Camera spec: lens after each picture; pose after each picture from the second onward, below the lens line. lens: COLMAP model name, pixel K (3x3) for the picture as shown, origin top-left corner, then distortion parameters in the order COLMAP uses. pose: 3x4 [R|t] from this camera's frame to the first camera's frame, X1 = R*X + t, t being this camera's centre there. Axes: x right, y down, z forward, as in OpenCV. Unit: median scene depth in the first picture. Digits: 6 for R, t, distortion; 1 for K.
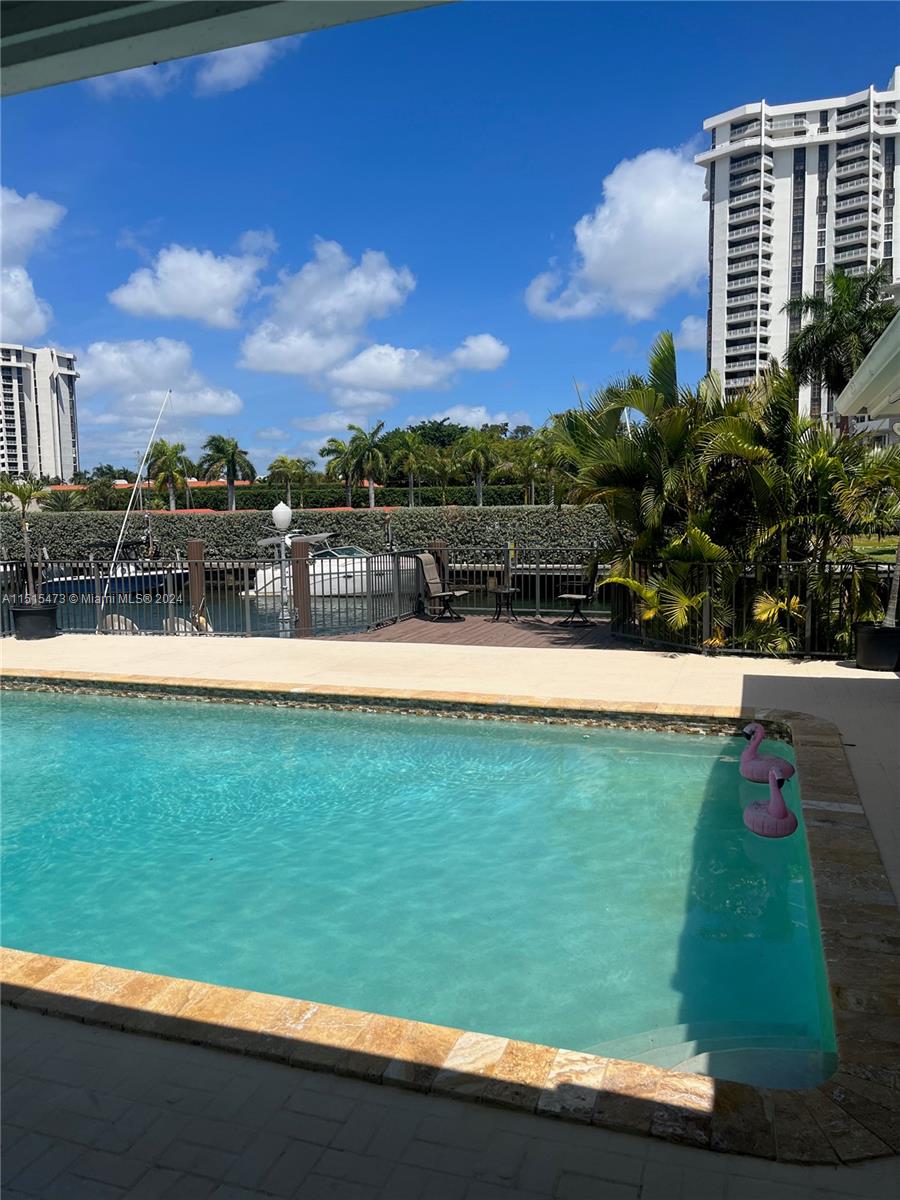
lens RADIAL K [[914.3, 0, 443.0], [0, 914.3, 608.2], [0, 0, 1]] dist [0.084647, -0.143479]
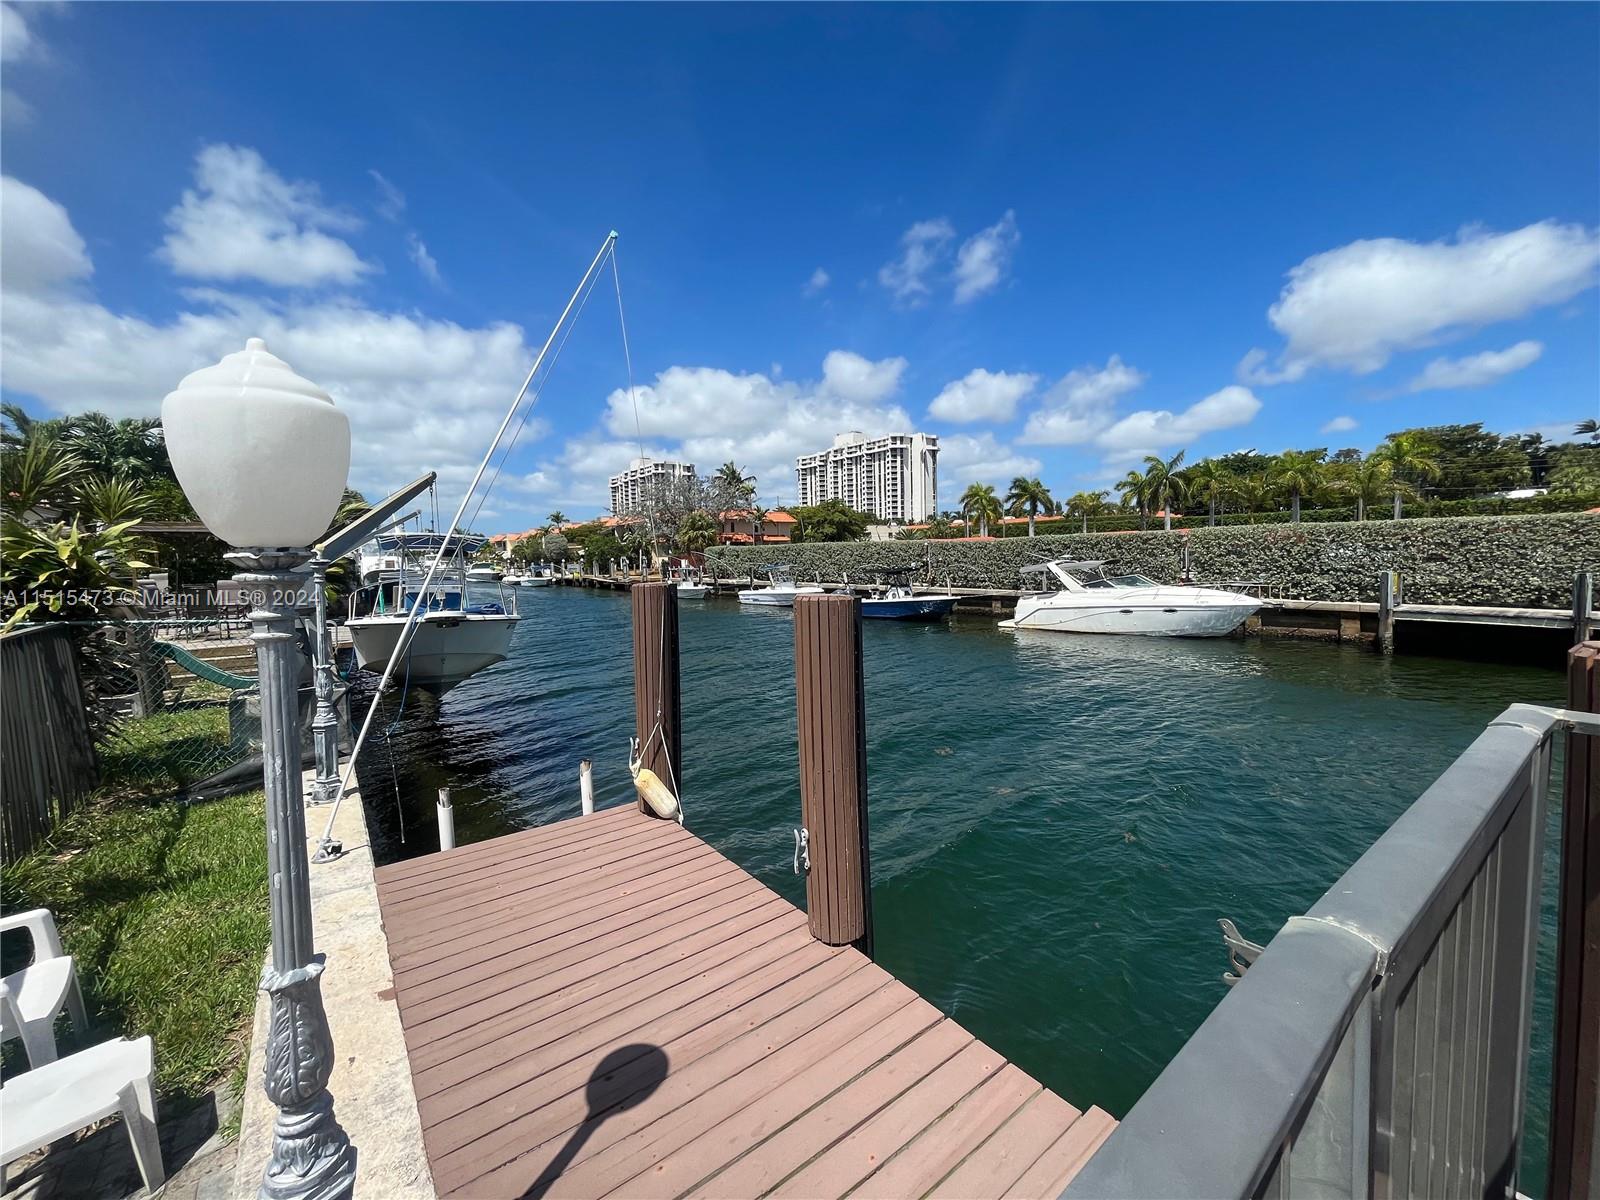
lens RADIAL K [[649.7, 0, 796.3], [0, 649.7, 591.8], [0, 0, 1]] dist [-0.007234, -0.000090]
pose [[0.826029, 0.026903, -0.562985, -0.012343], [-0.043711, 0.998910, -0.016401, -0.017510], [0.561929, 0.038157, 0.826305, 0.206383]]
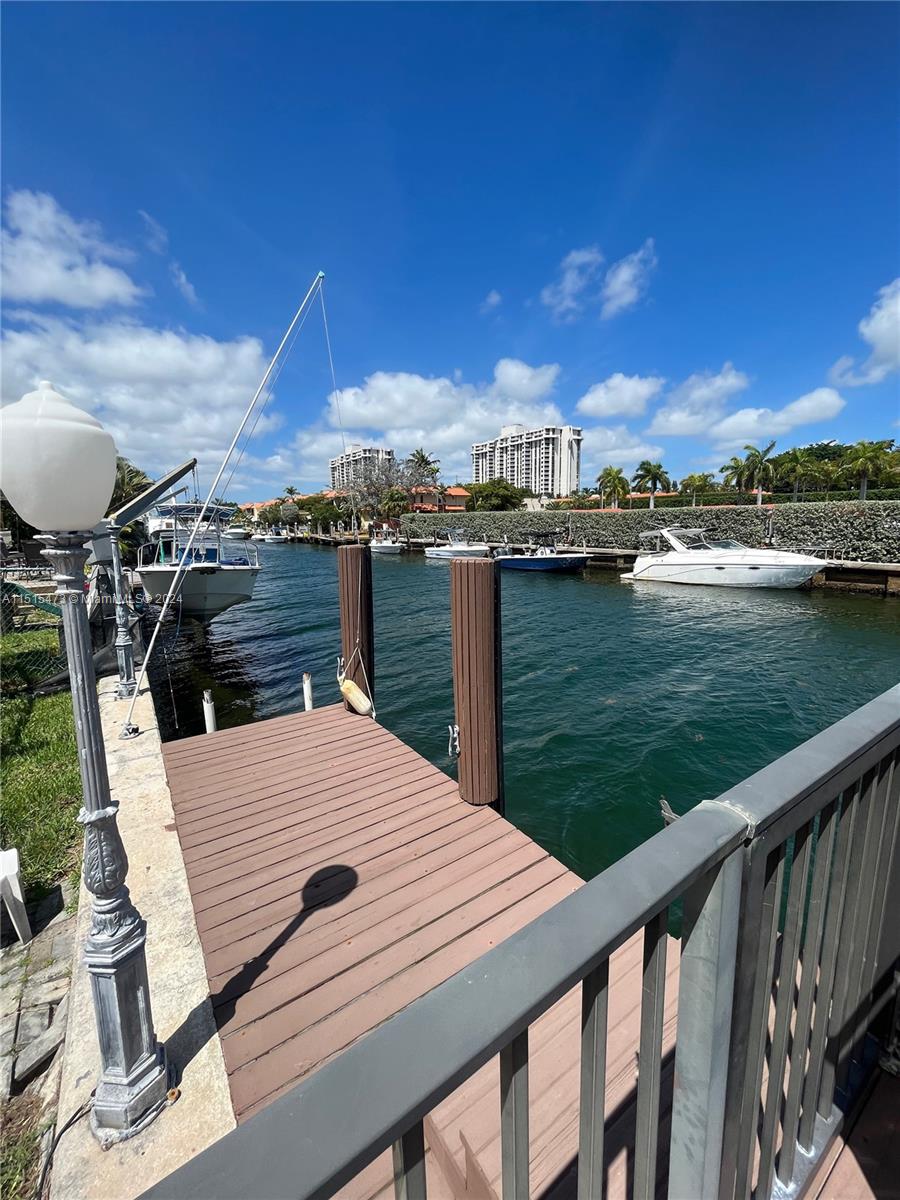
lens RADIAL K [[485.9, 0, 450.0], [0, 485.9, 600.0], [0, 0, 1]] dist [-0.003854, -0.000524]
pose [[0.801758, 0.099861, -0.589246, -0.010335], [-0.056916, 0.994218, 0.091050, -0.018445], [0.594932, -0.039463, 0.802807, 0.206540]]
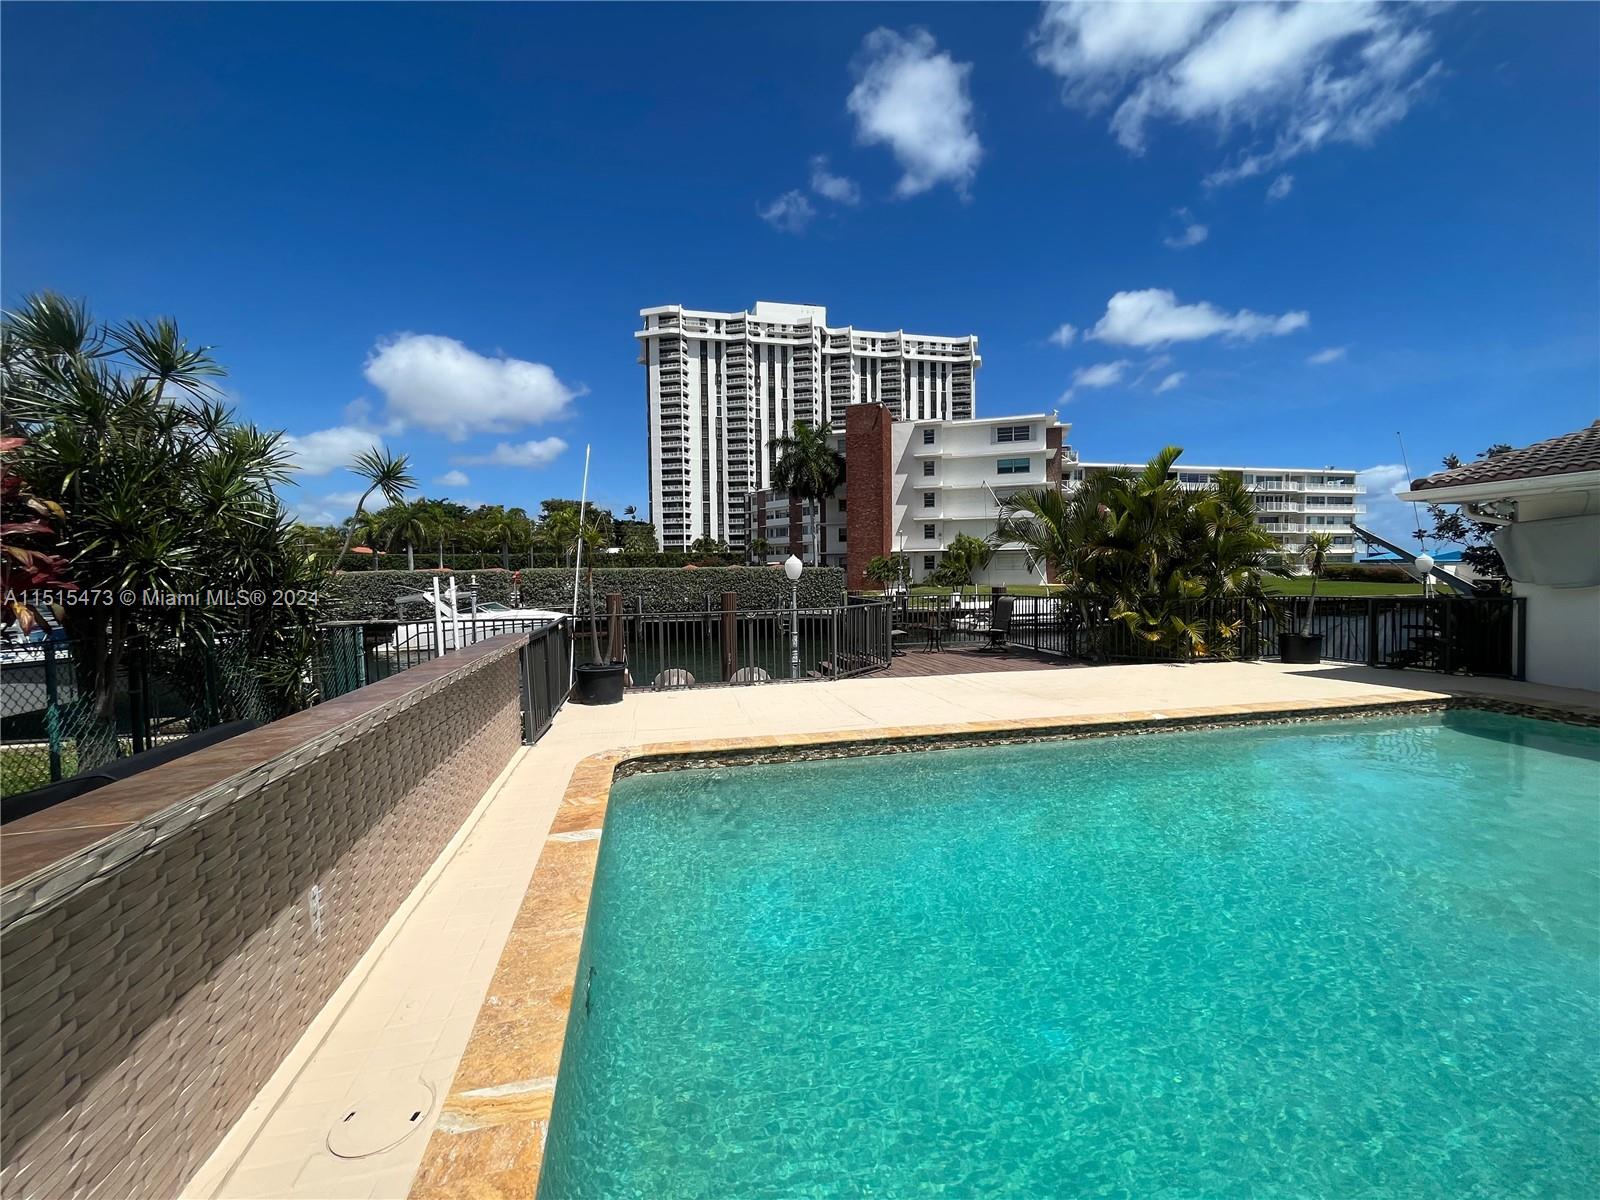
lens RADIAL K [[647.8, 0, 800.0], [0, 647.8, 600.0], [0, 0, 1]] dist [-0.003854, -0.000524]
pose [[0.841039, -0.017427, 0.540693, -0.135848], [0.054222, 0.997163, -0.052202, -0.004989], [-0.538250, 0.073221, 0.839599, 0.081172]]
